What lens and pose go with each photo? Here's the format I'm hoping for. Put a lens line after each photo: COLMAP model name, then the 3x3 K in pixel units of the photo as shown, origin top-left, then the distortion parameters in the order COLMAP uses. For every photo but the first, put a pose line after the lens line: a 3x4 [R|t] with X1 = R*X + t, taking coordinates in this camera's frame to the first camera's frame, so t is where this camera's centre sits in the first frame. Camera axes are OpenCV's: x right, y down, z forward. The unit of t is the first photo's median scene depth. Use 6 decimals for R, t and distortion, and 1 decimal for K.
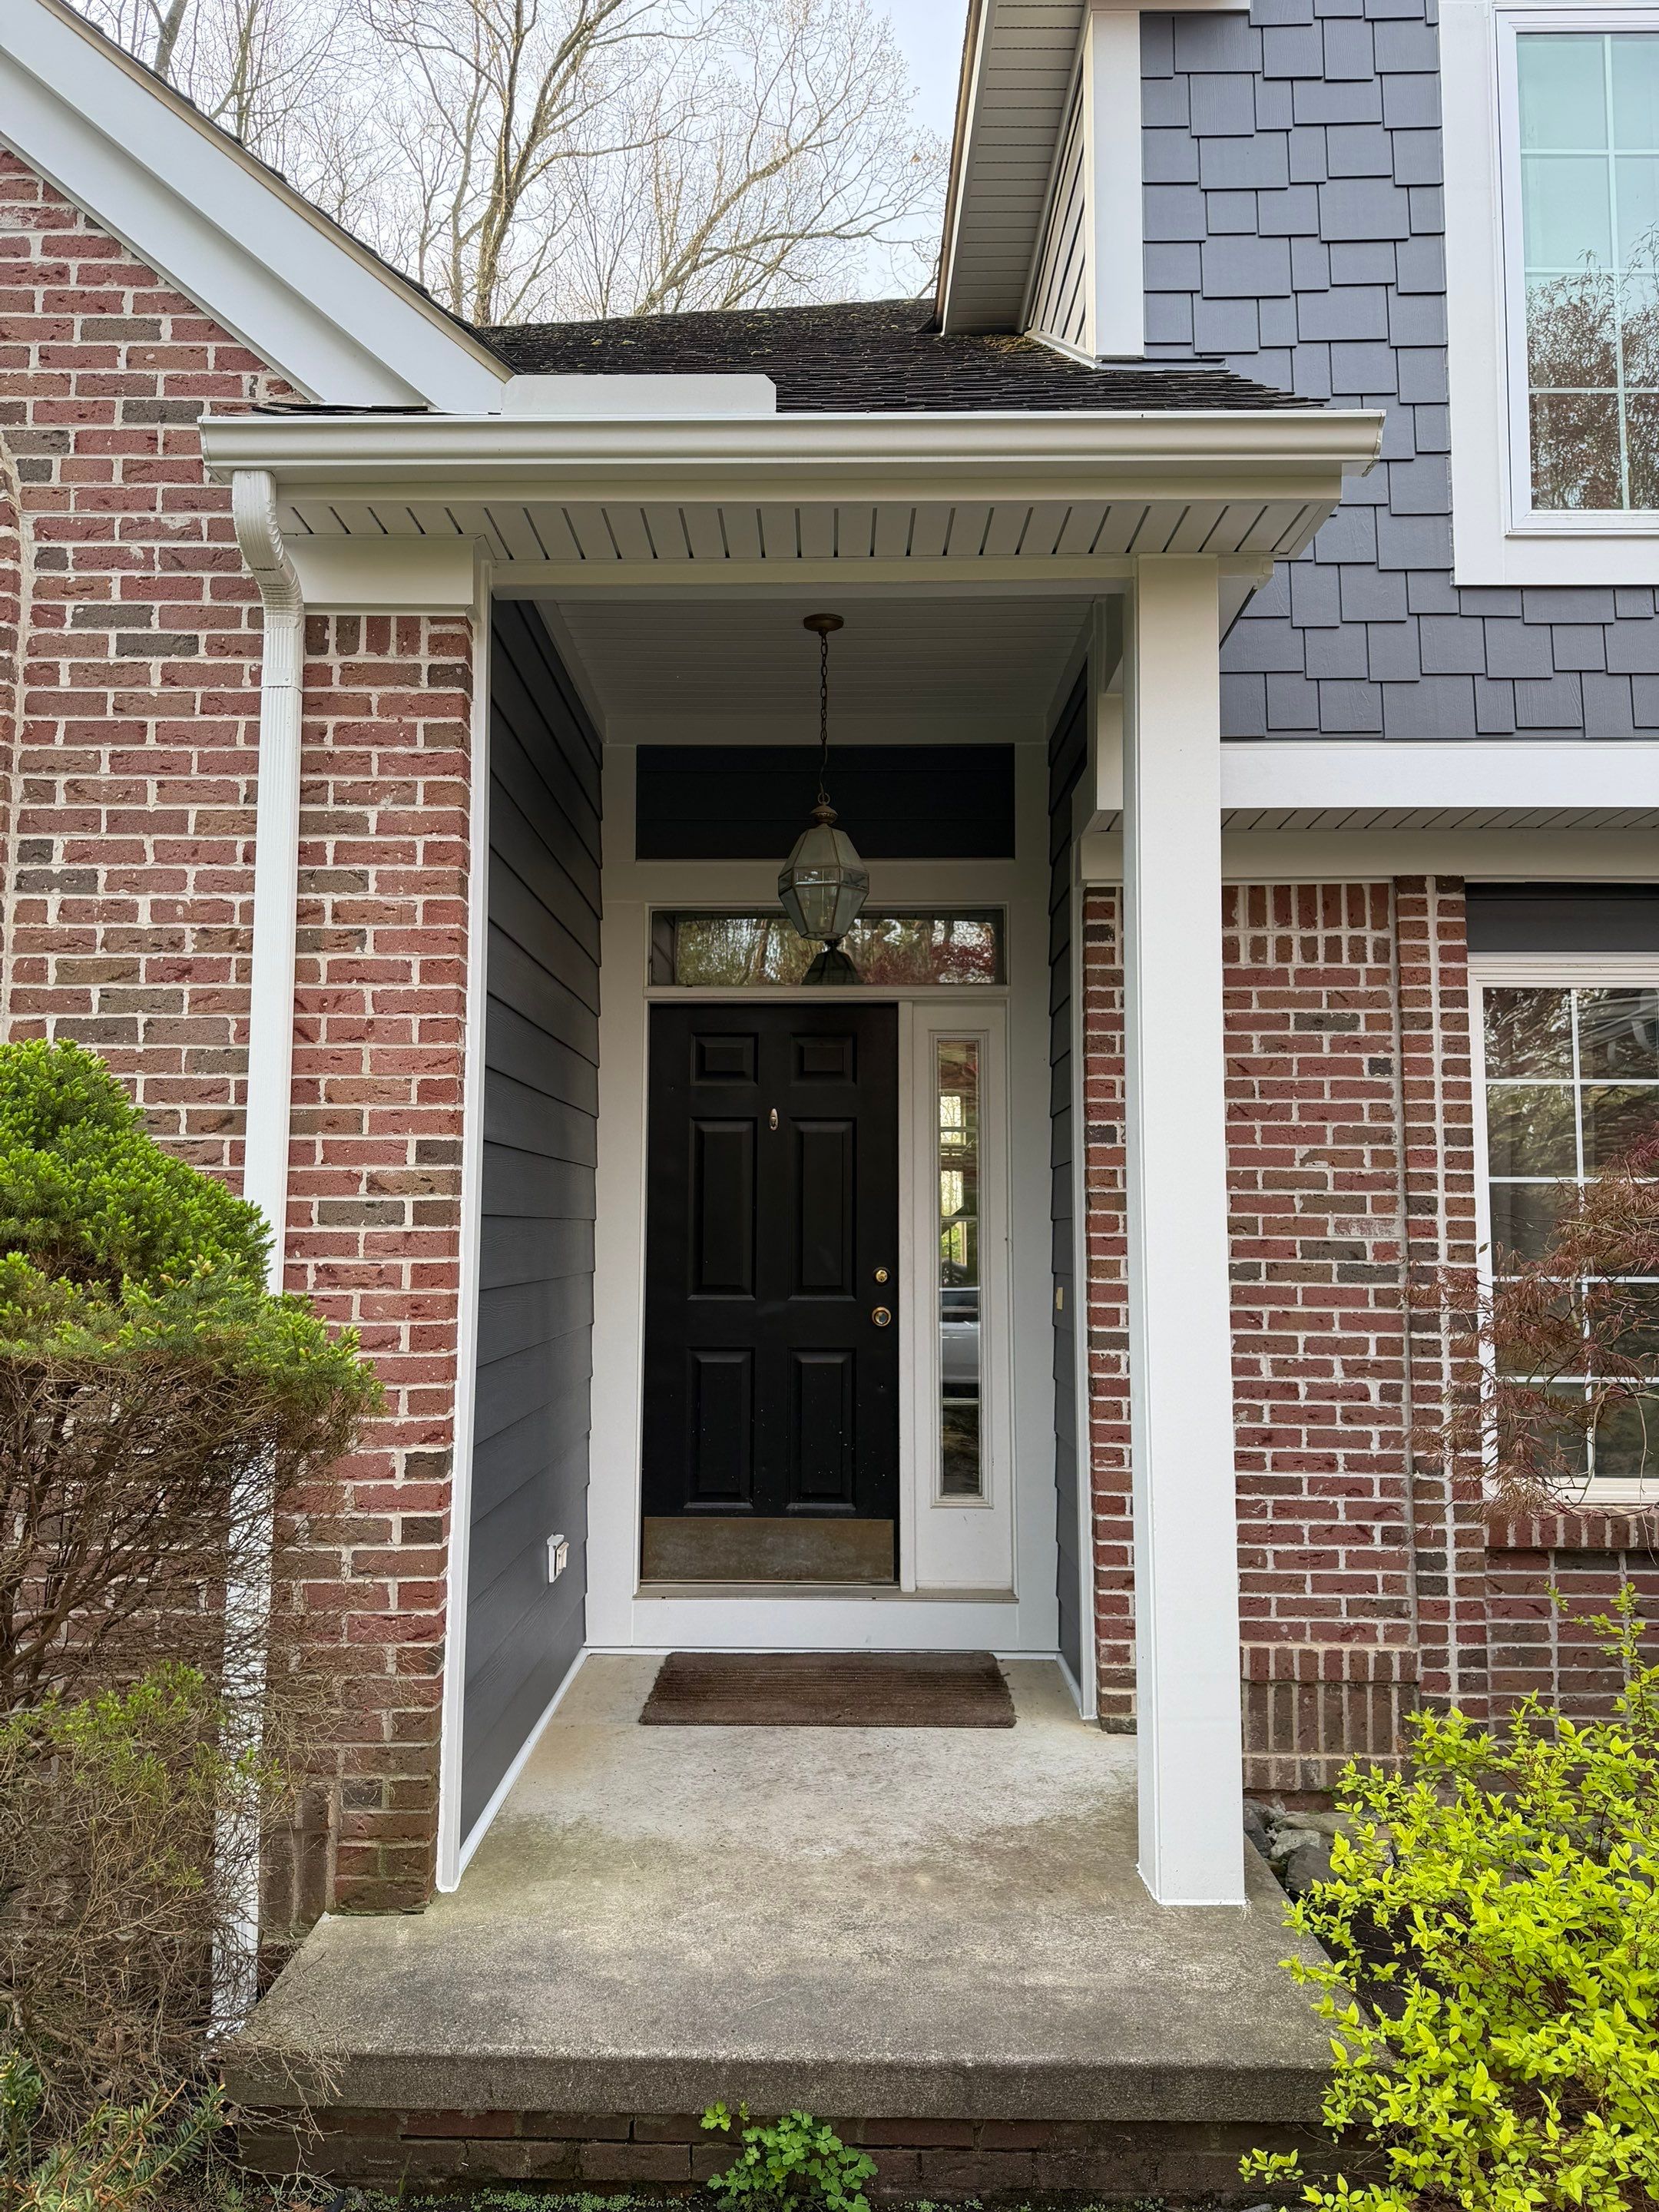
lens RADIAL K [[1545.4, 0, 799.6], [0, 1545.4, 1108.7], [0, 0, 1]] dist [0.075611, -0.118986]
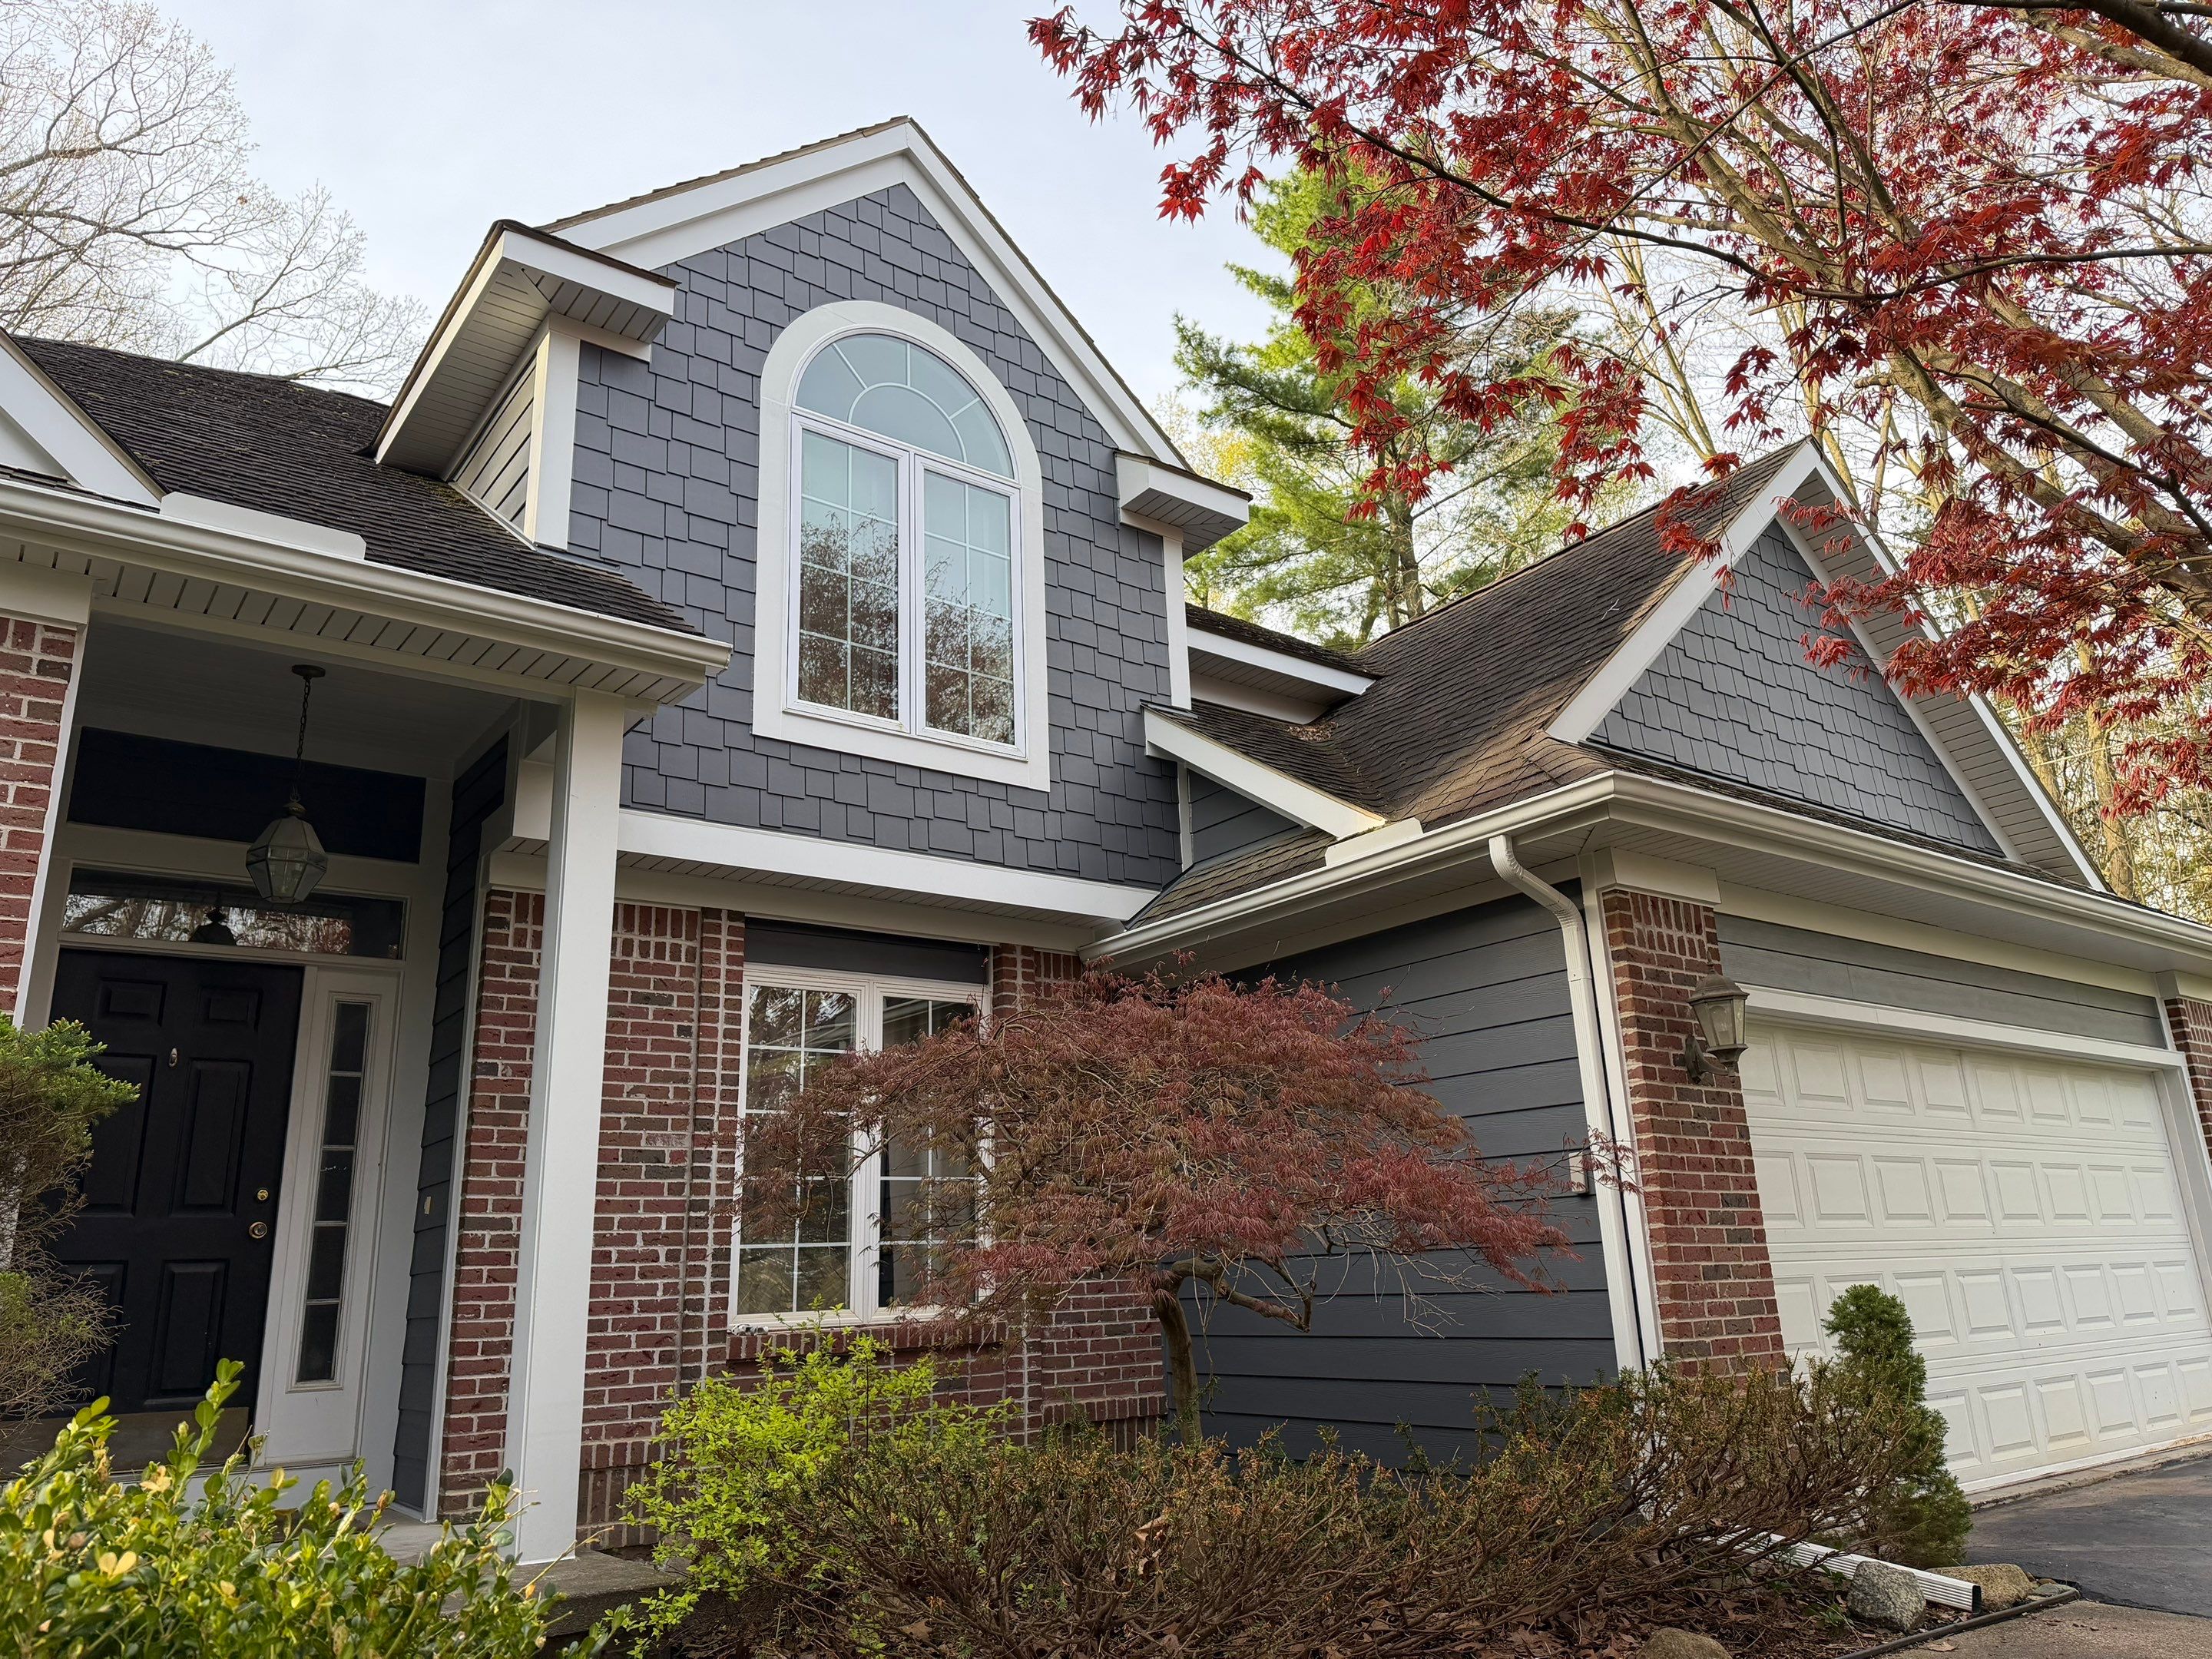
lens RADIAL K [[1510.8, 0, 1108.9], [0, 1510.8, 830.7], [0, 0, 1]] dist [0.157188, -0.261405]
pose [[0.786290, 0.143317, 0.601006, -0.220857], [-0.010543, 0.975696, -0.218874, 0.103643], [-0.617768, 0.165762, 0.768691, -0.420664]]
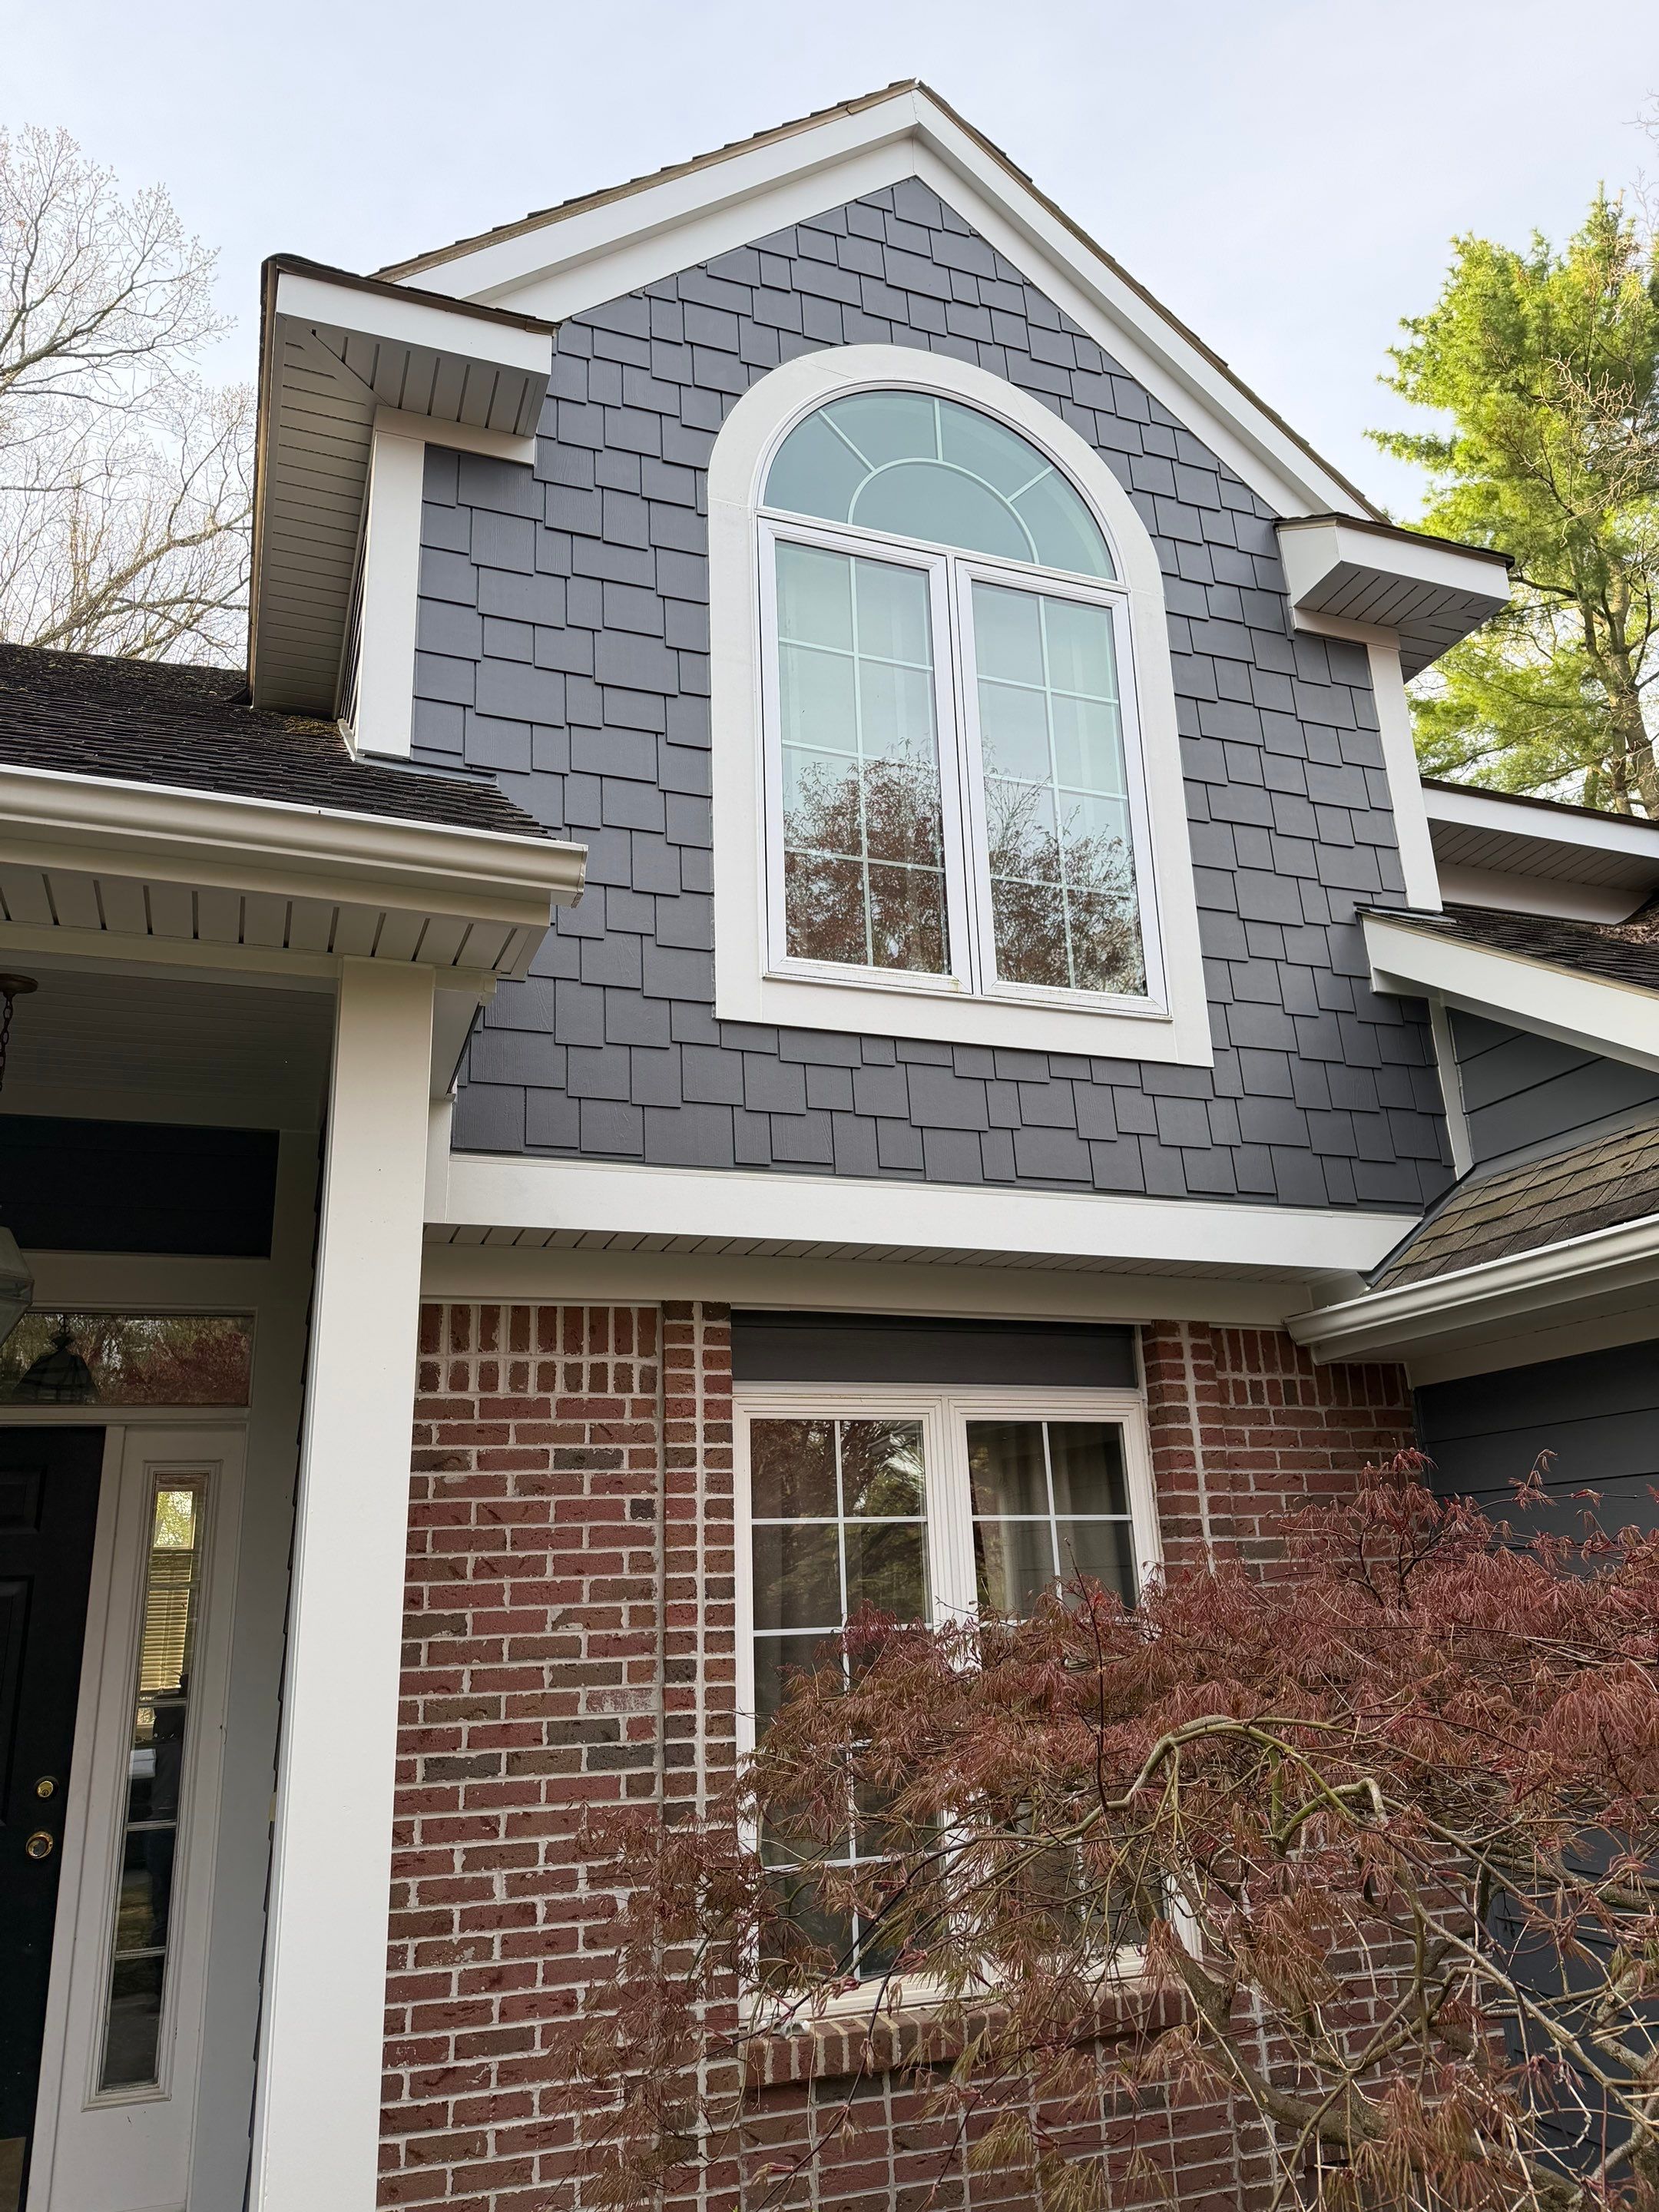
lens RADIAL K [[1510.8, 0, 829.5], [0, 1510.8, 1106.0], [0, 0, 1]] dist [0.157188, -0.261405]
pose [[0.929714, 0.075610, 0.360437, 0.132549], [0.008974, 0.973756, -0.227416, -0.053008], [-0.368172, 0.214666, 0.904637, 0.091102]]
